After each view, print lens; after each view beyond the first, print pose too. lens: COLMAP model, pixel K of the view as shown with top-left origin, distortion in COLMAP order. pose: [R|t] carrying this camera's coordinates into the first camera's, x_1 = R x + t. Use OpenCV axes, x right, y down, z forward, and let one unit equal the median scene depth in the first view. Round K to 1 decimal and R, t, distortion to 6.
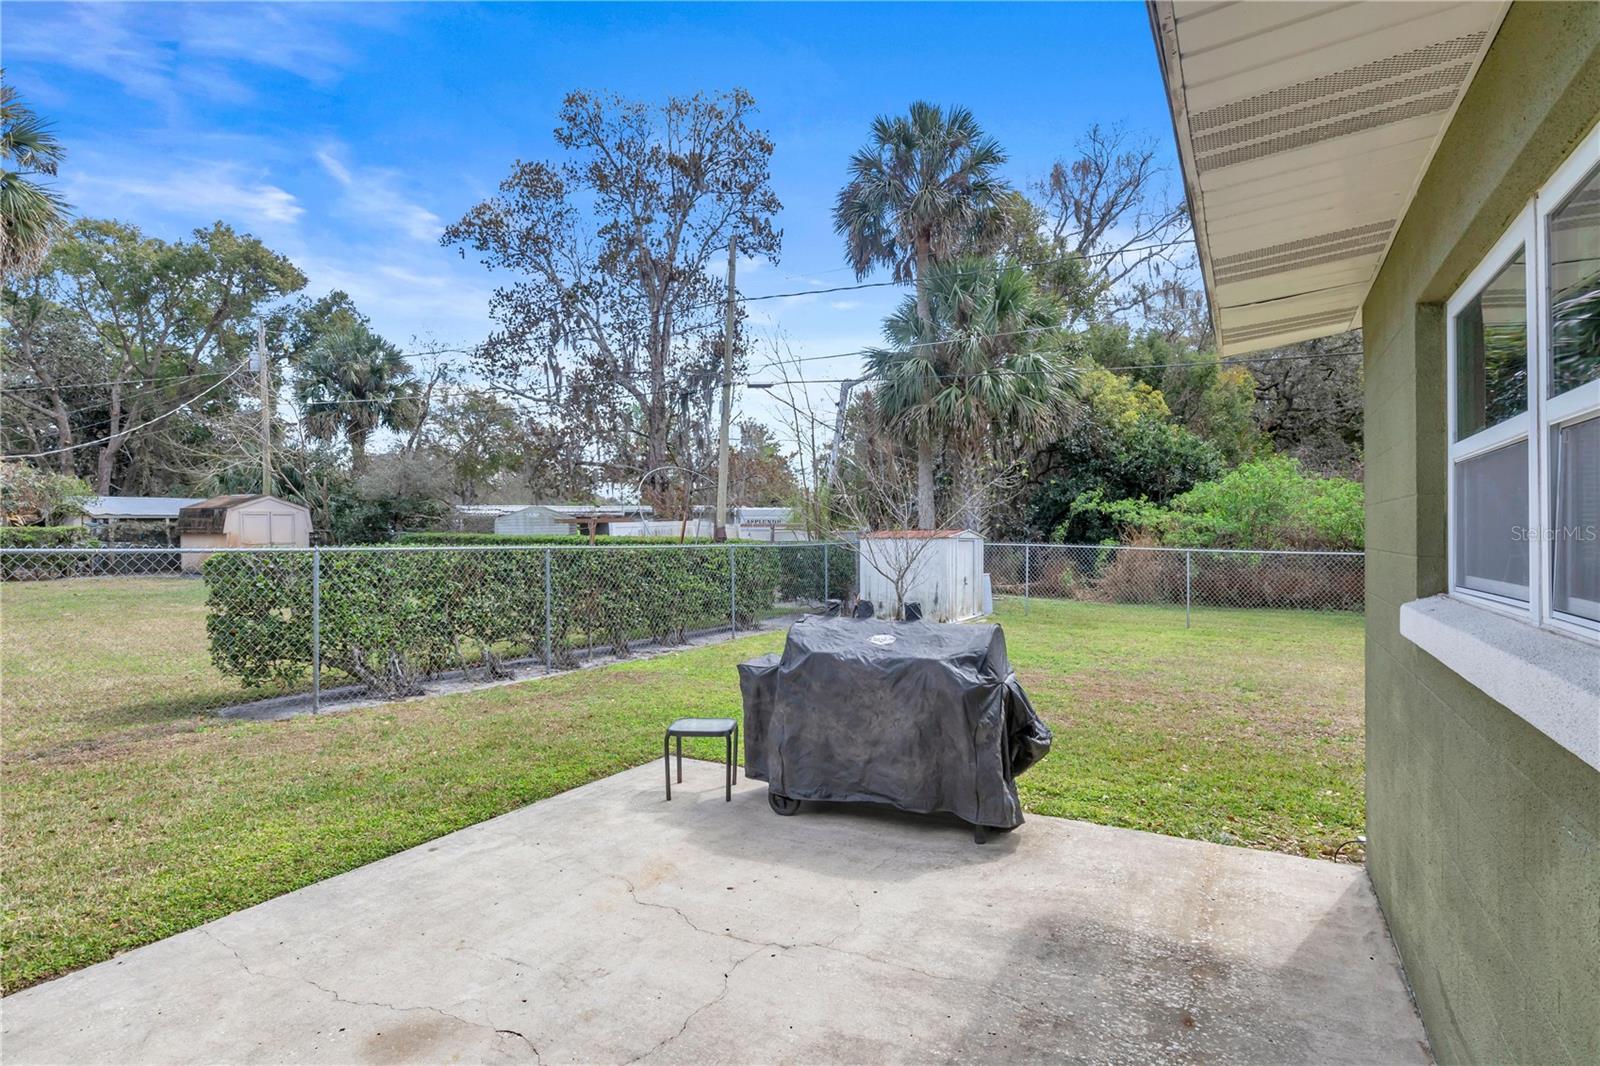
lens RADIAL K [[800.7, 0, 800.0], [0, 800.7, 533.0], [0, 0, 1]] dist [-0.000263, -0.000215]
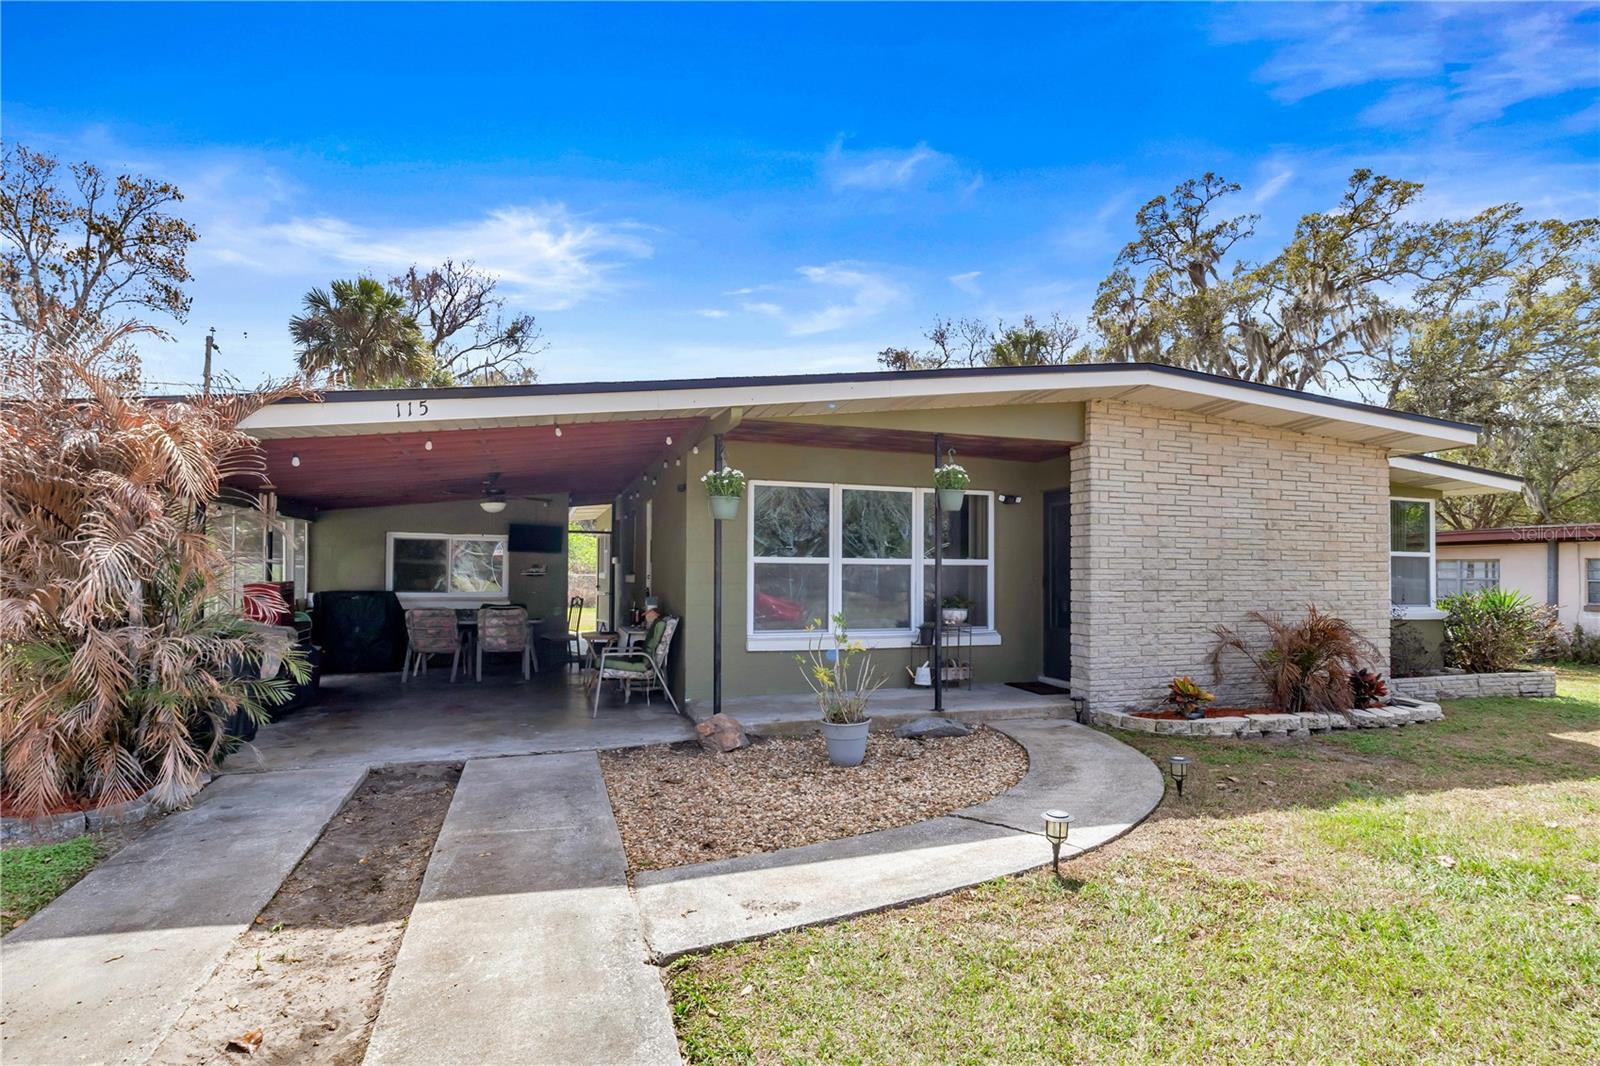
lens RADIAL K [[796.0, 0, 824.0], [0, 796.0, 565.0], [0, 0, 1]] dist [-0.002434, -0.002121]
pose [[0.653895, 0.010718, 0.756509, -0.299310], [-0.010667, 0.999931, -0.004947, 0.010960], [-0.756510, -0.004834, 0.653964, -0.480019]]
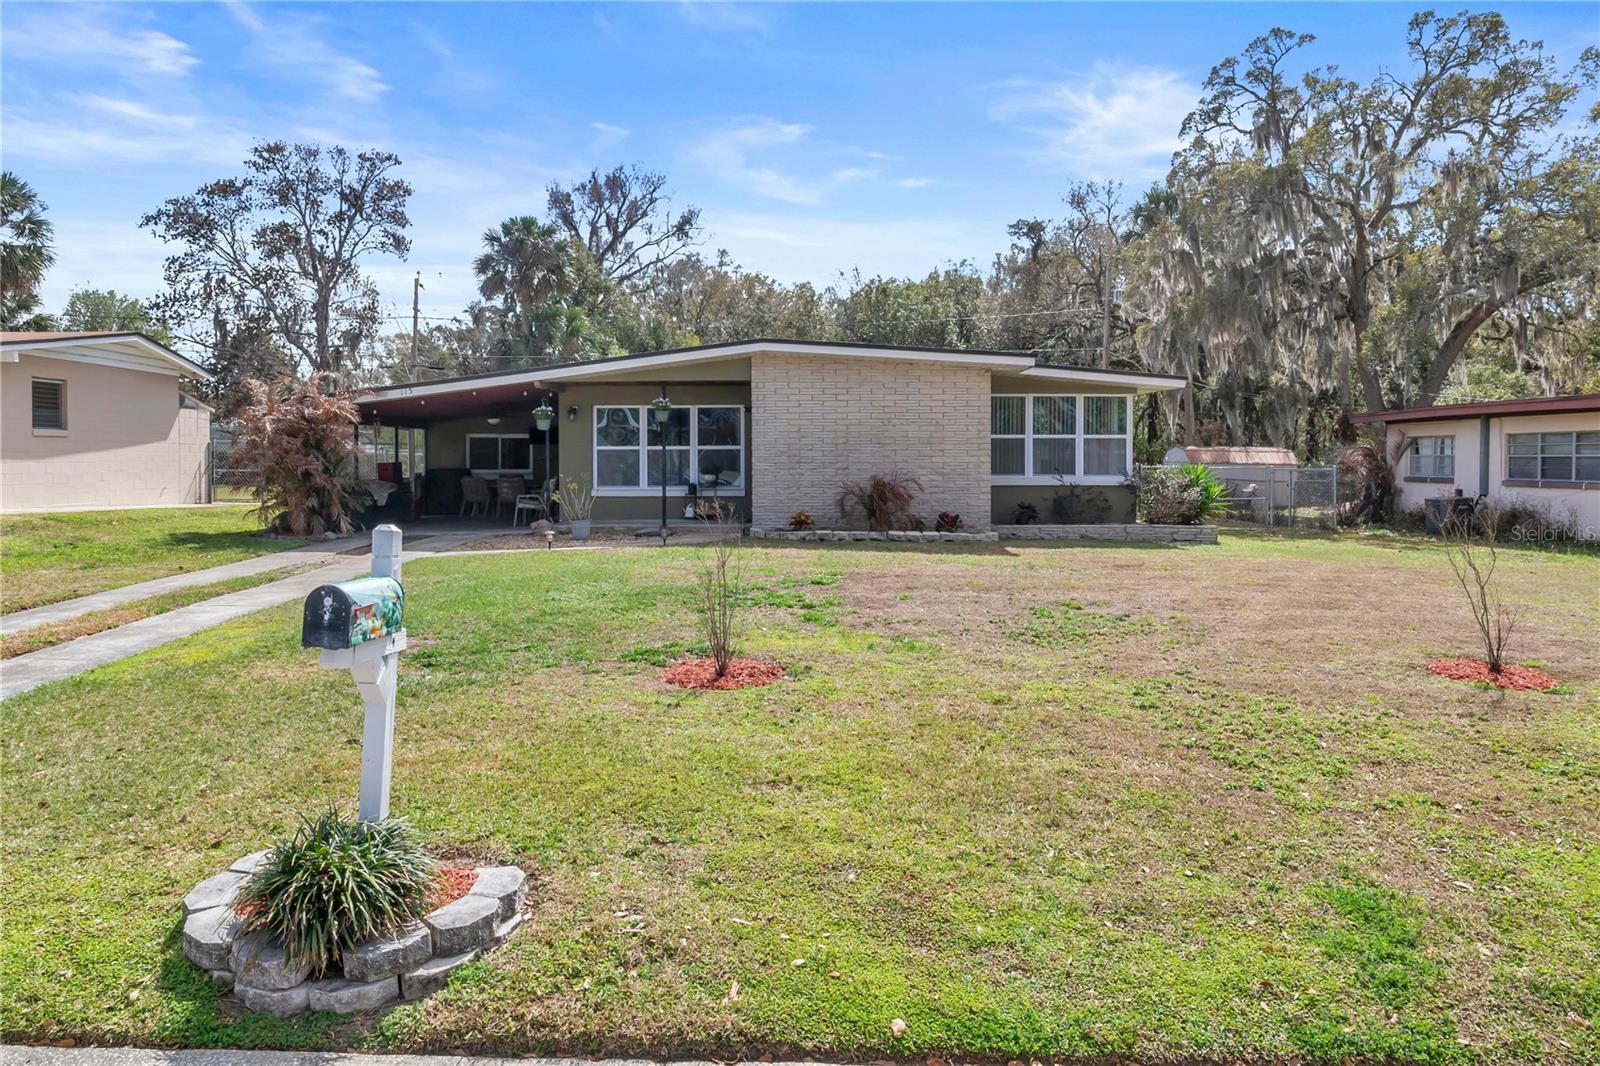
lens RADIAL K [[1008.5, 0, 800.8], [0, 1008.5, 478.3], [0, 0, 1]] dist [0.002594, 0.001257]
pose [[0.871666, -0.011618, 0.489962, -0.313961], [0.000516, 0.999740, 0.022788, 0.013085], [-0.490100, -0.019610, 0.871446, -0.965638]]
